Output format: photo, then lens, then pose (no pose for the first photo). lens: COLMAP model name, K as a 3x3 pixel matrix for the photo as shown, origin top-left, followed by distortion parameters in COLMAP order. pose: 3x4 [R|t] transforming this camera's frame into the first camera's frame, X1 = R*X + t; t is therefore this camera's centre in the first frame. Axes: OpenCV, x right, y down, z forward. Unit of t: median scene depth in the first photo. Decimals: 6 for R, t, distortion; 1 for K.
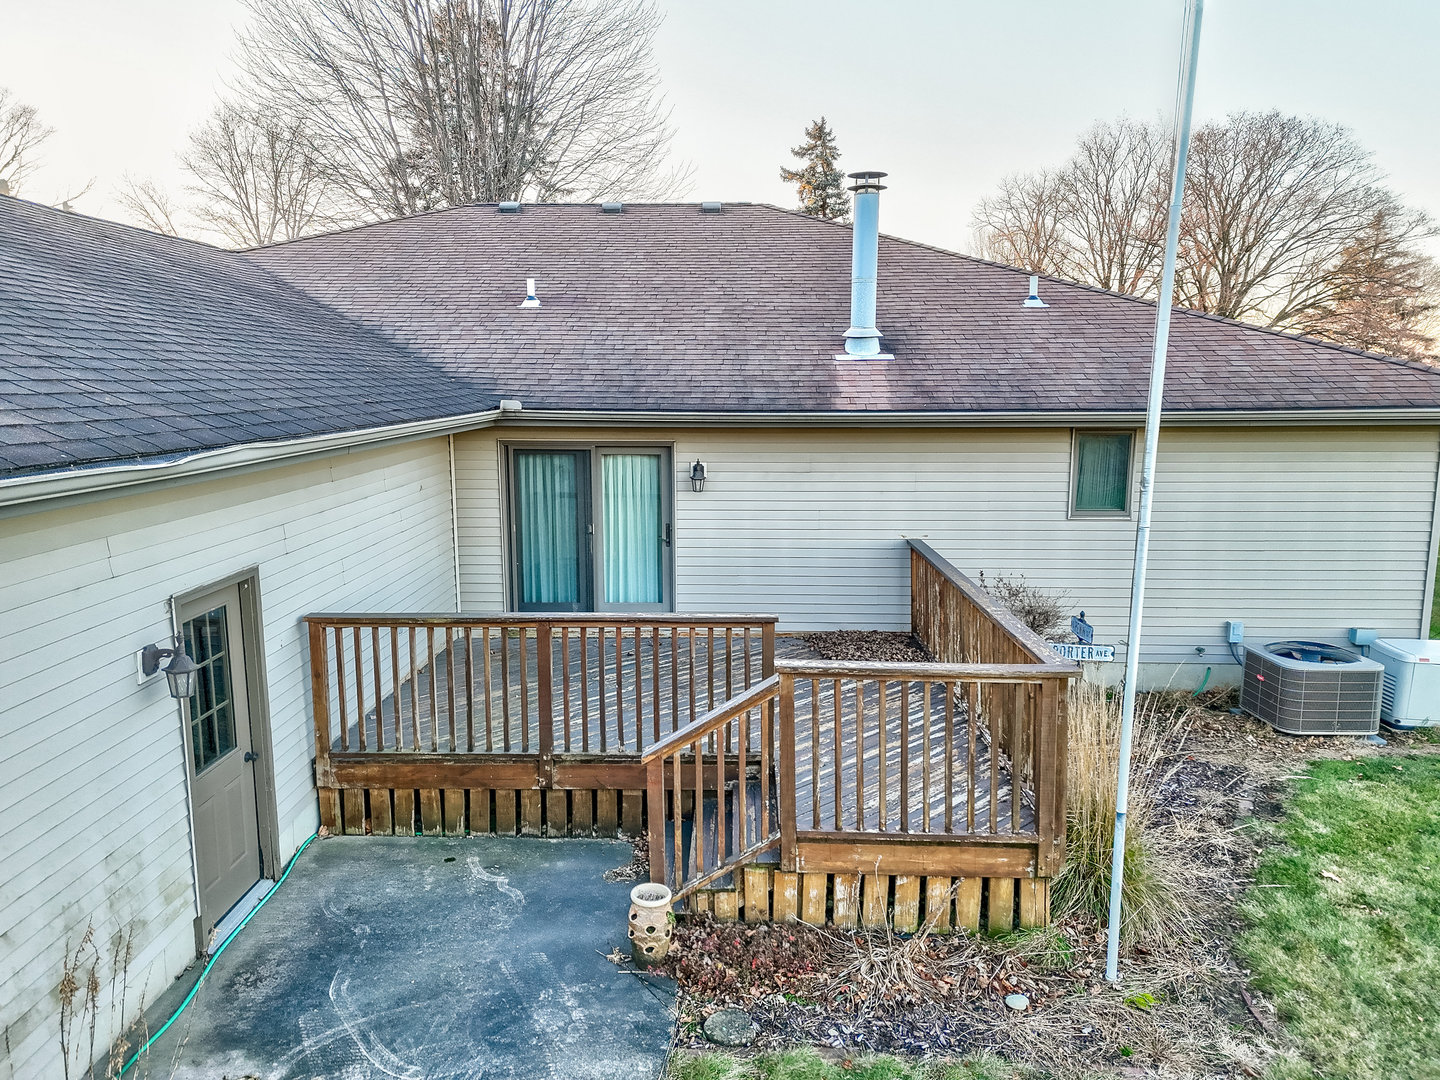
lens RADIAL K [[1017.8, 0, 717.6], [0, 1017.8, 538.5], [0, 0, 1]] dist [0.012305, 0.001816]
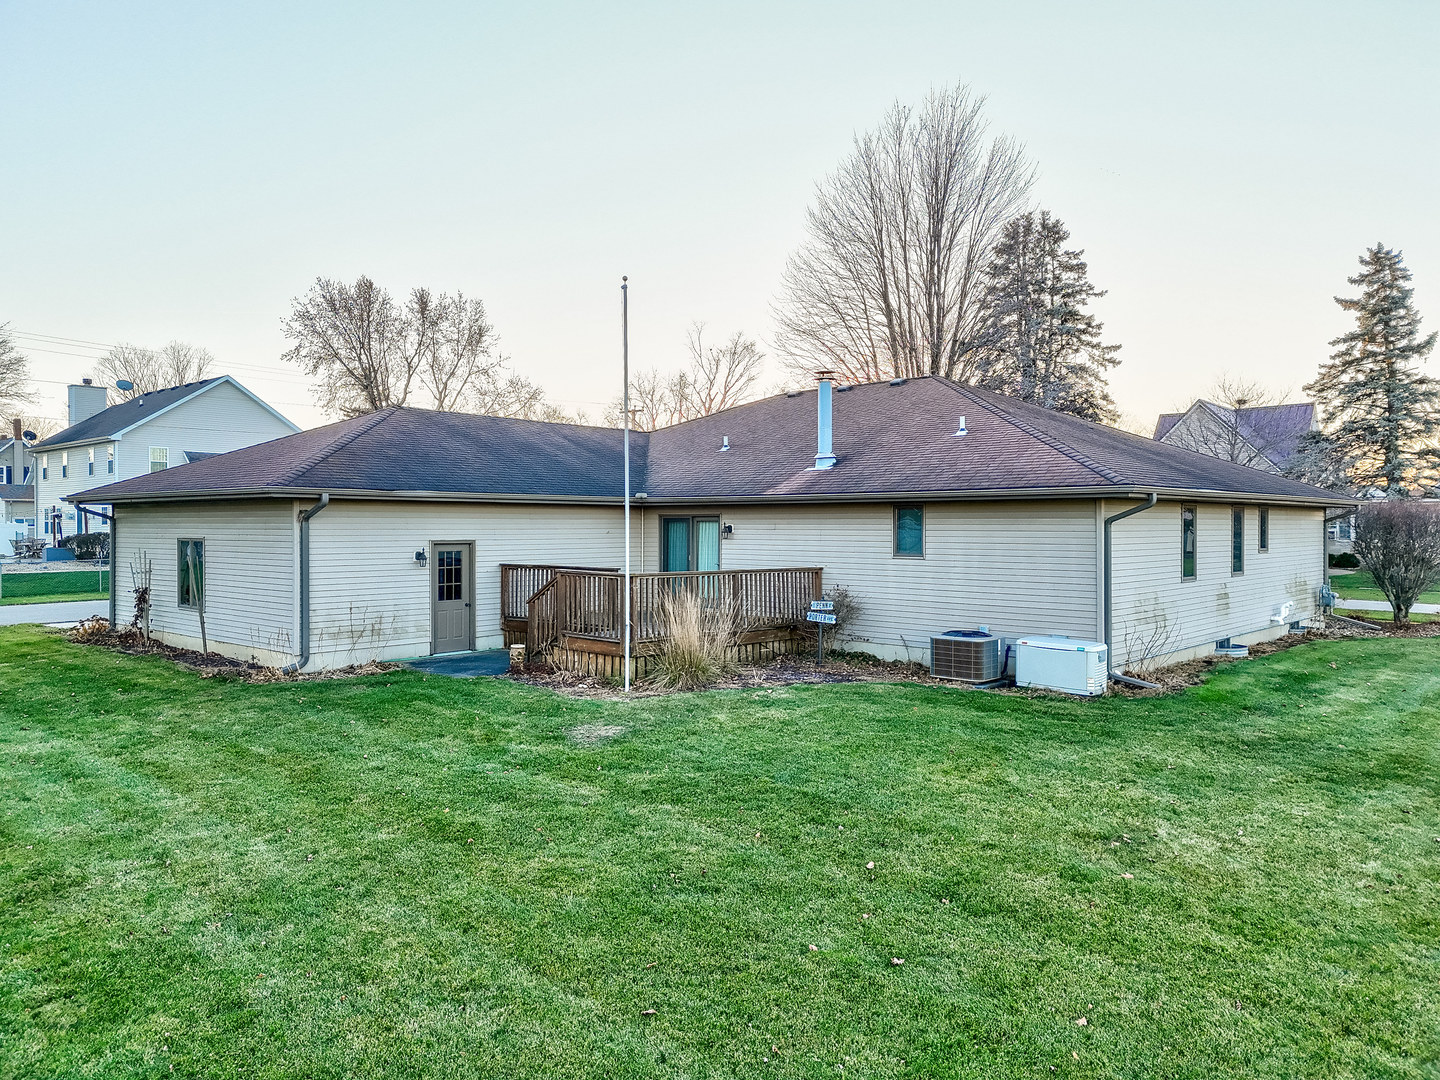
lens RADIAL K [[1017.8, 0, 720.9], [0, 1017.8, 536.3], [0, 0, 1]] dist [0.012305, 0.001816]
pose [[0.757040, 0.009194, -0.653304, 1.250826], [-0.102716, 0.989142, -0.105106, 0.155001], [0.645244, 0.146675, 0.749764, -0.476547]]
